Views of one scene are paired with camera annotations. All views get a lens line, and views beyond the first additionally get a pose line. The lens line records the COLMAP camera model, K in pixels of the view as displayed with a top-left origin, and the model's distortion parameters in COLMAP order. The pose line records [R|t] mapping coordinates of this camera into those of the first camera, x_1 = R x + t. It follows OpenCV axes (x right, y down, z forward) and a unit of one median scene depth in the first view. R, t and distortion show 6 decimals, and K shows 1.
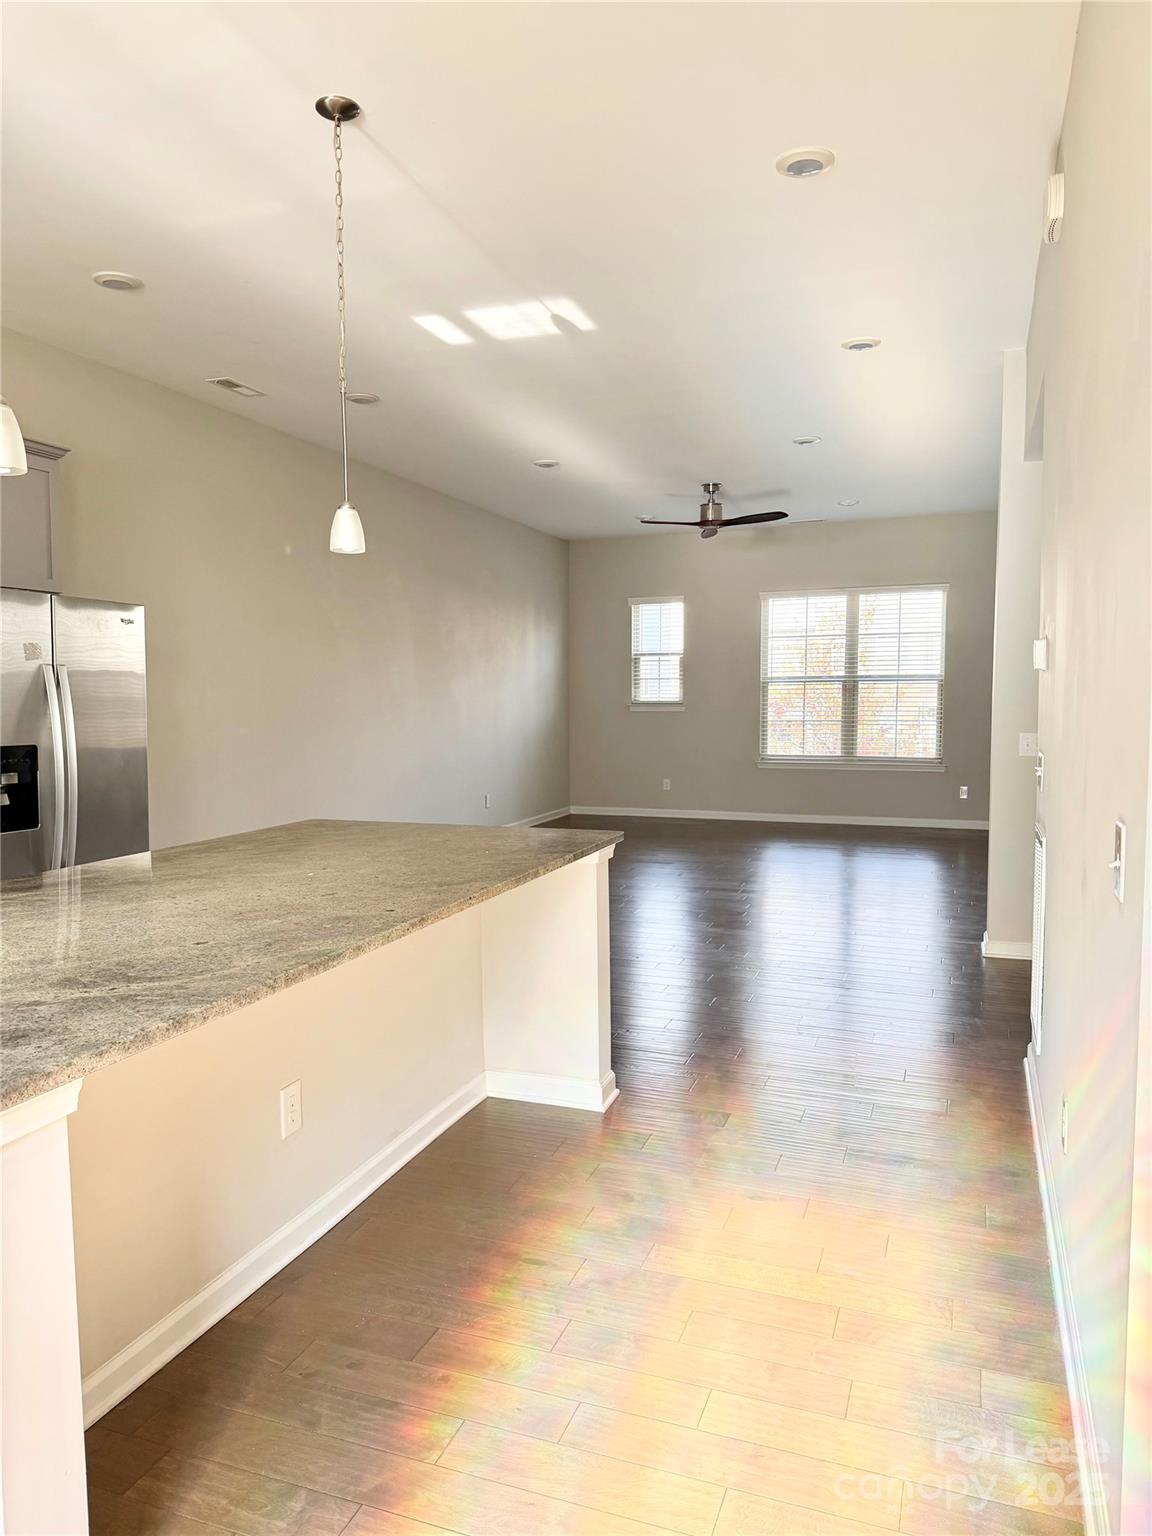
lens RADIAL K [[1074.9, 0, 578.1], [0, 1074.9, 777.0], [0, 0, 1]] dist [0.038863, -0.038933]
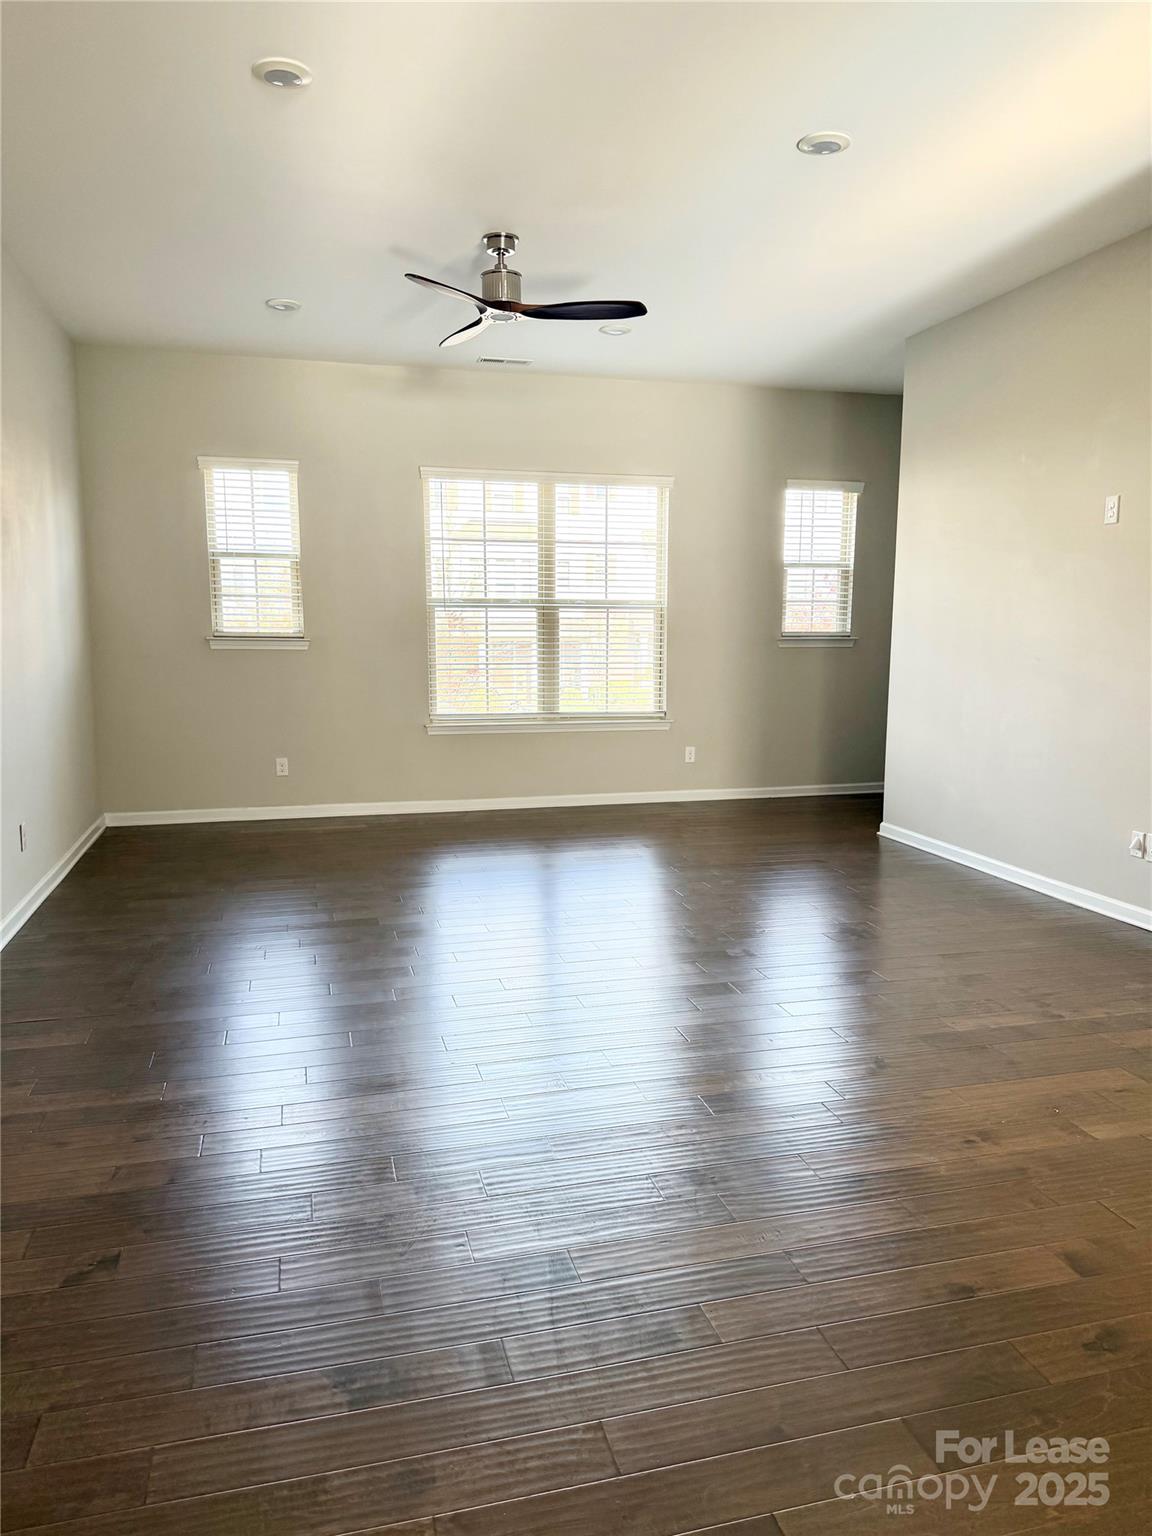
lens RADIAL K [[1074.9, 0, 584.2], [0, 1074.9, 777.4], [0, 0, 1]] dist [0.038863, -0.038933]
pose [[0.821765, -0.064974, 0.566111, -0.132559], [0.029689, 0.997011, 0.071333, -0.027250], [-0.569053, -0.041812, 0.821237, 0.399507]]
